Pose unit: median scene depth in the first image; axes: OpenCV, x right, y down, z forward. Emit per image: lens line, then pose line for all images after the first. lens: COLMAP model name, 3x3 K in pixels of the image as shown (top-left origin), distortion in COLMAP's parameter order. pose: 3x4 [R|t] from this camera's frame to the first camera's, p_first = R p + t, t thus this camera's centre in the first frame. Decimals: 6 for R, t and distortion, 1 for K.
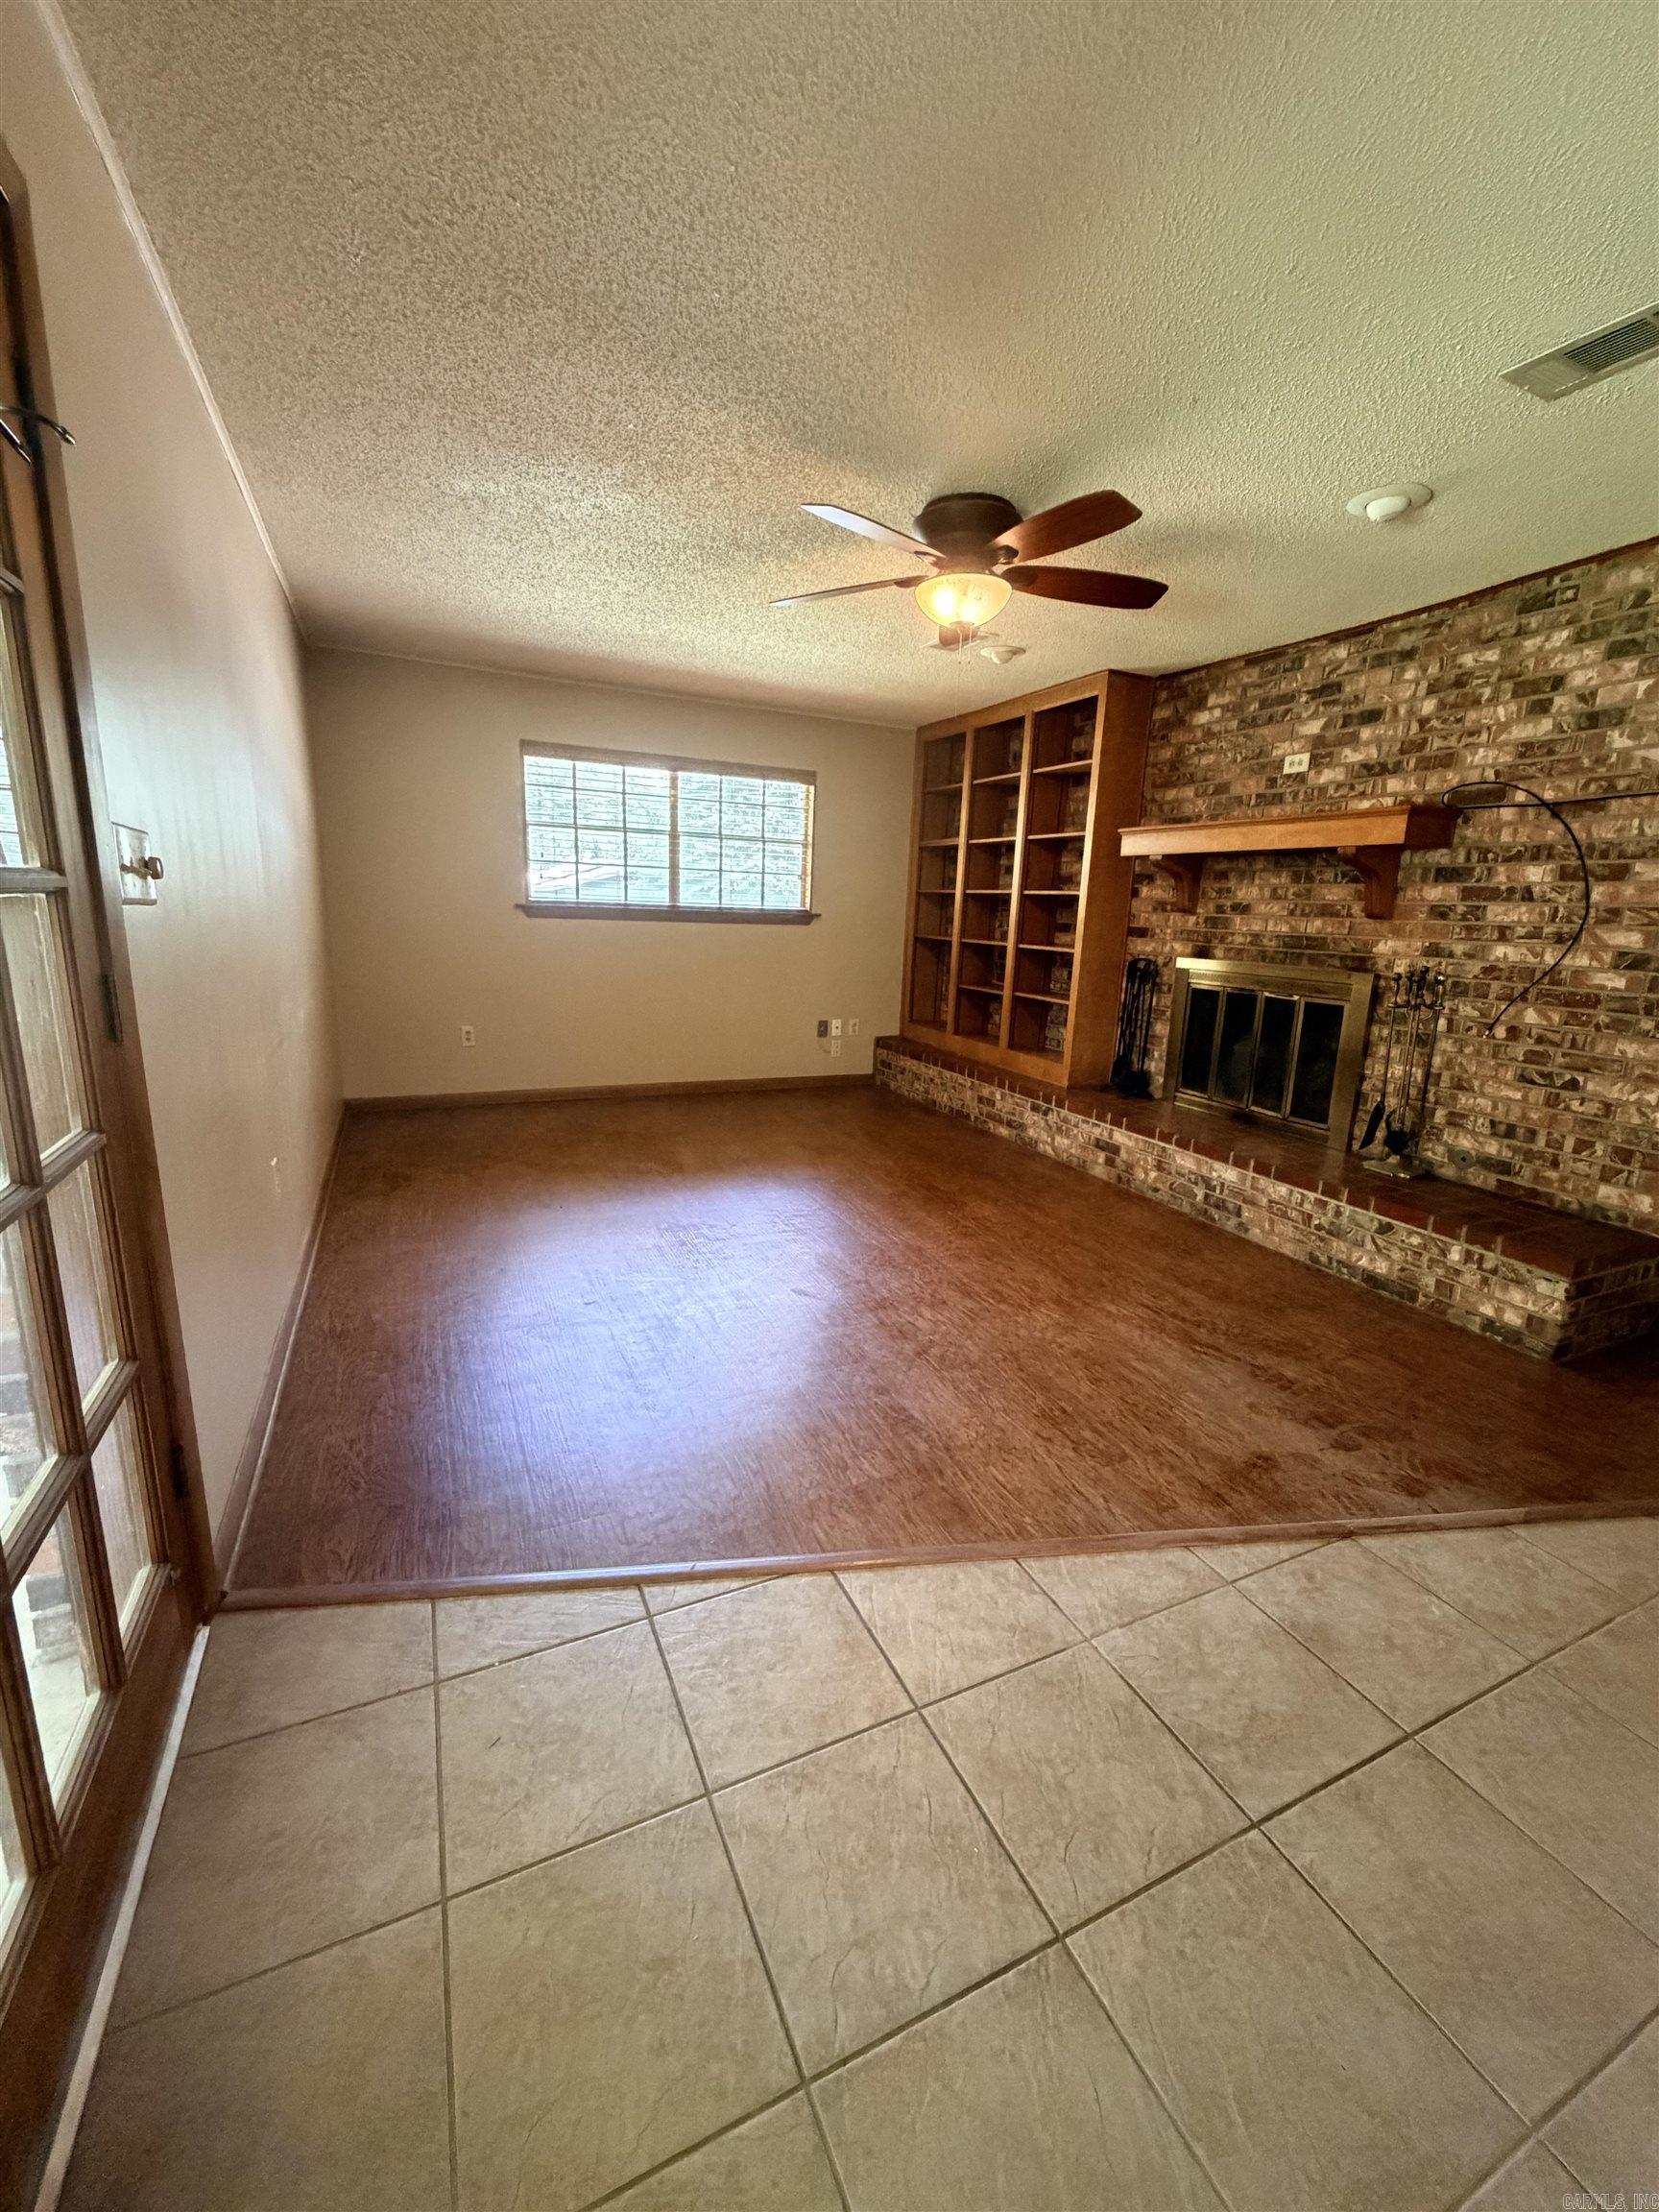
lens RADIAL K [[880.9, 0, 828.4], [0, 880.9, 1099.9], [0, 0, 1]] dist [-0.001411, 0.000353]
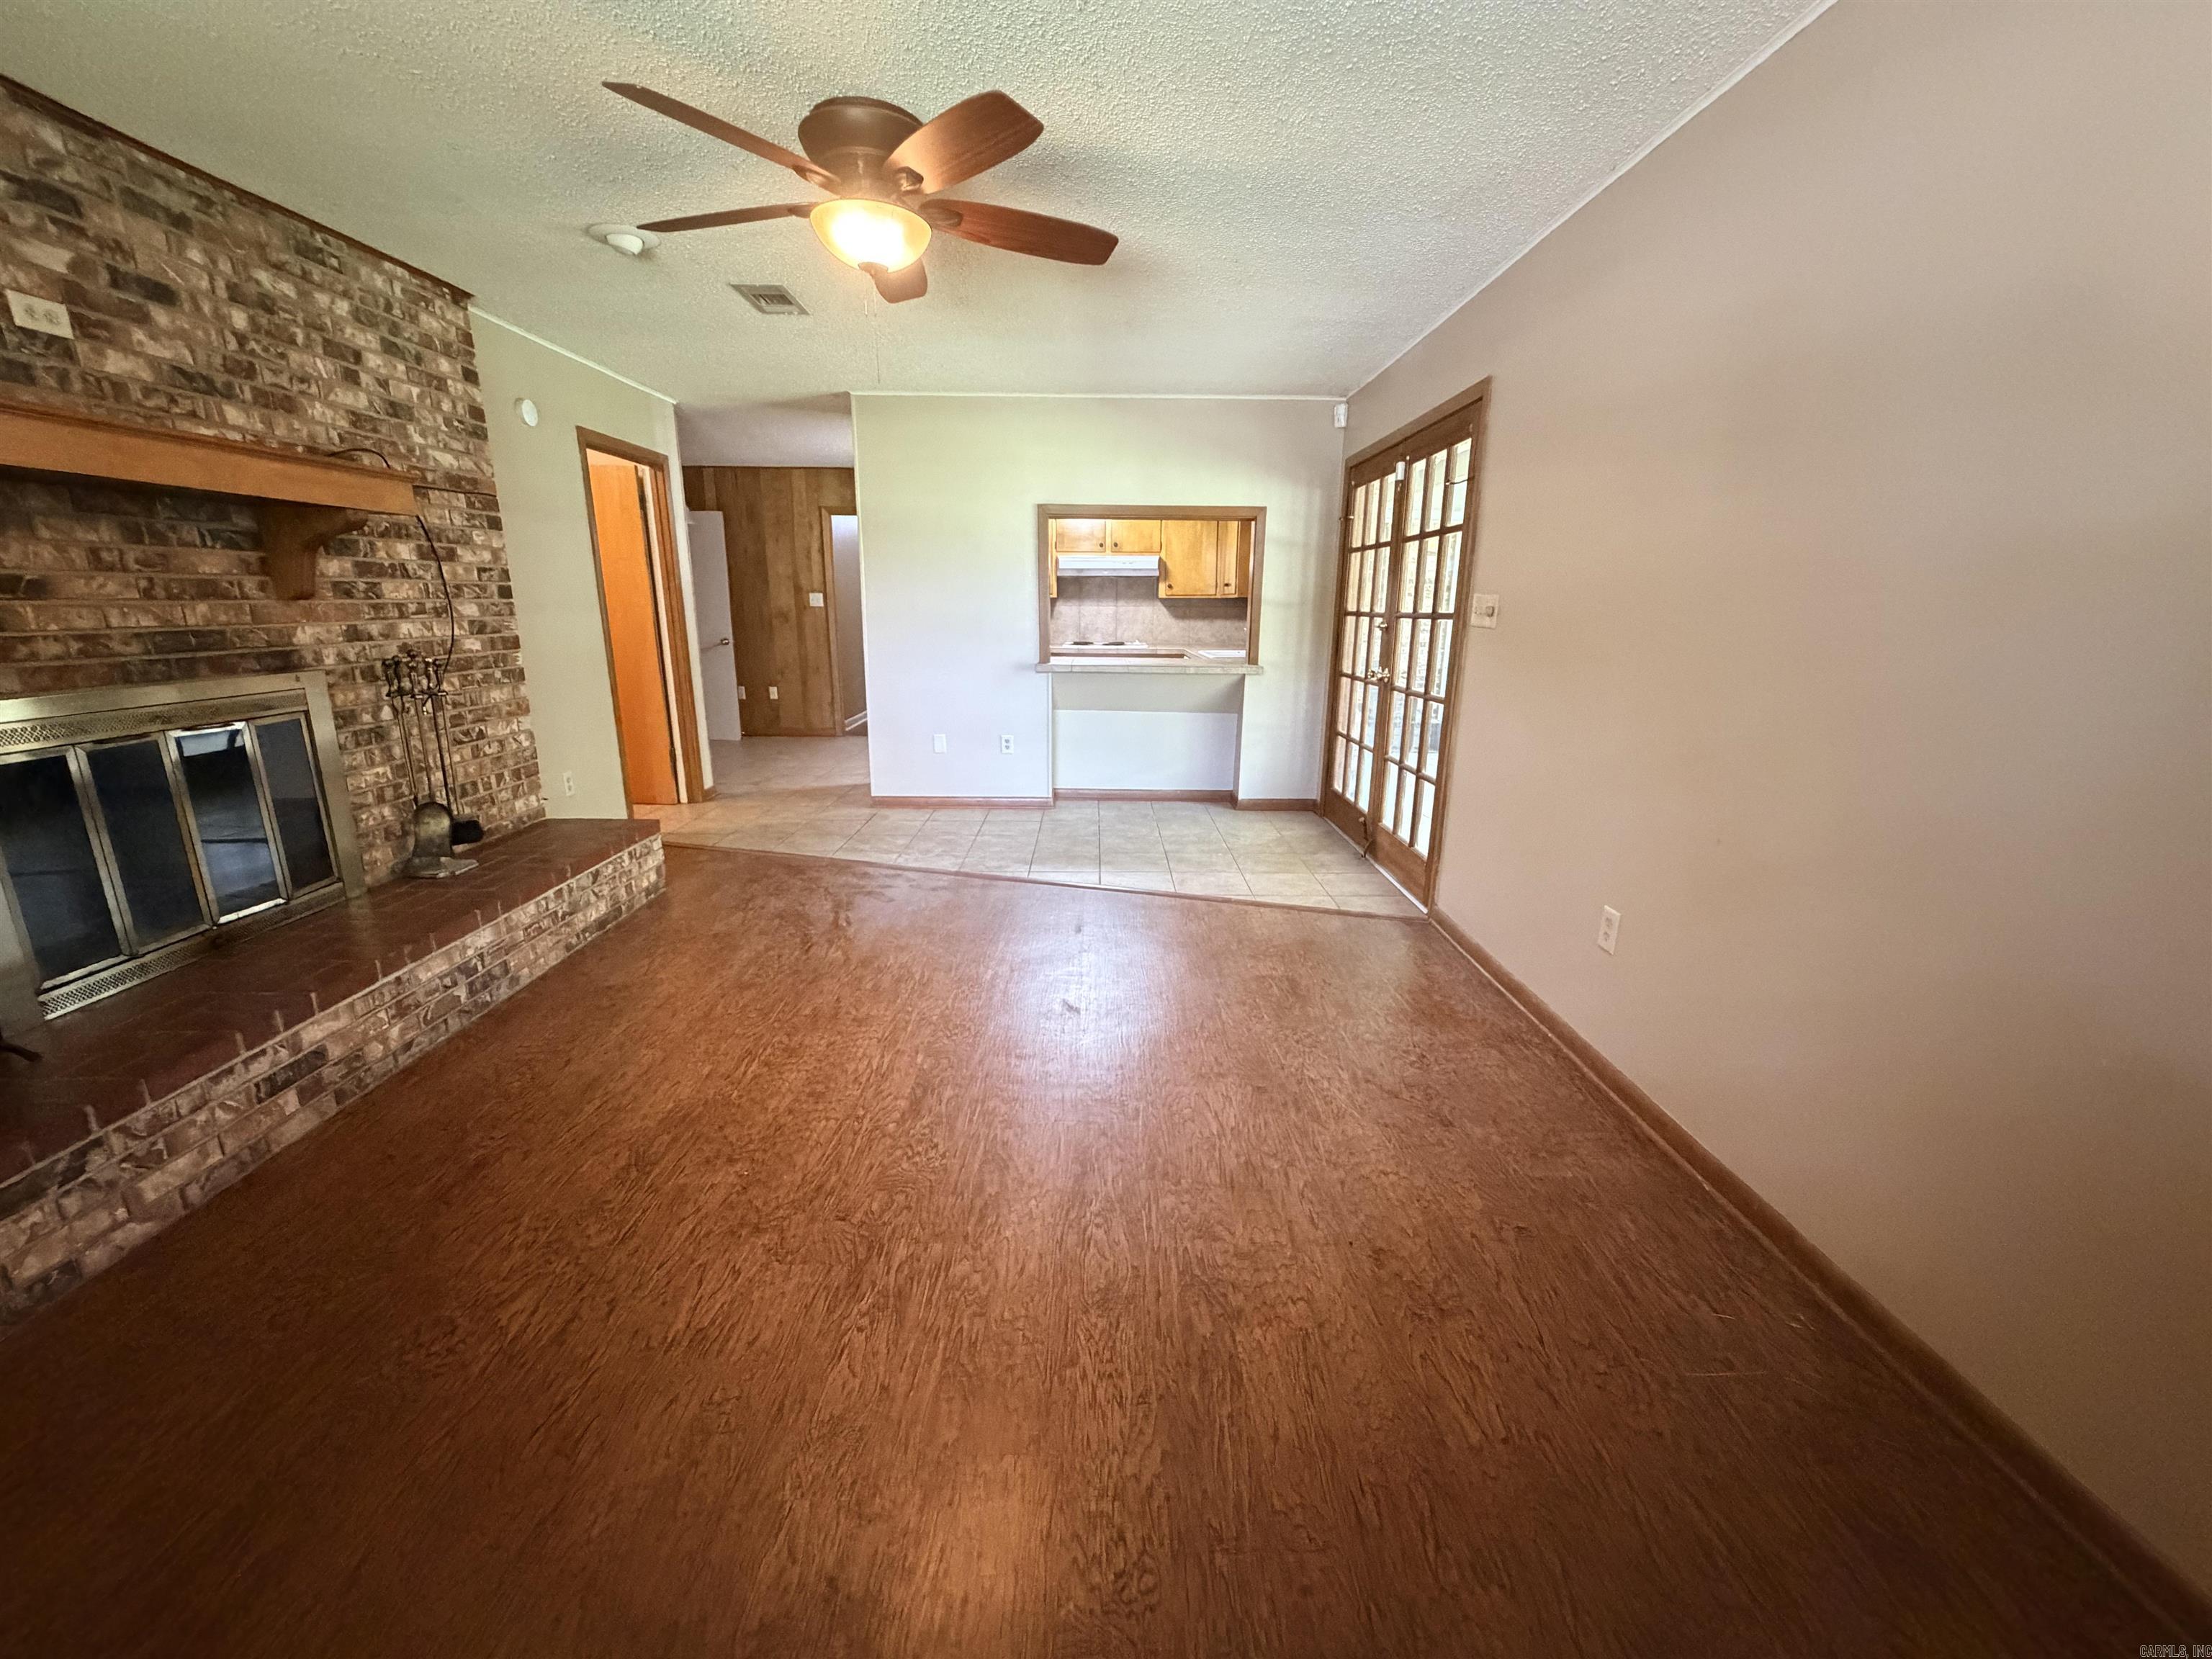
lens RADIAL K [[880.9, 0, 1105.8], [0, 880.9, 829.6], [0, 0, 1]] dist [-0.001411, 0.000353]
pose [[-0.909790, -0.146486, 0.388362, -0.386585], [0.048841, 0.891372, 0.450634, -0.375267], [-0.412186, 0.428950, -0.803806, 1.565630]]
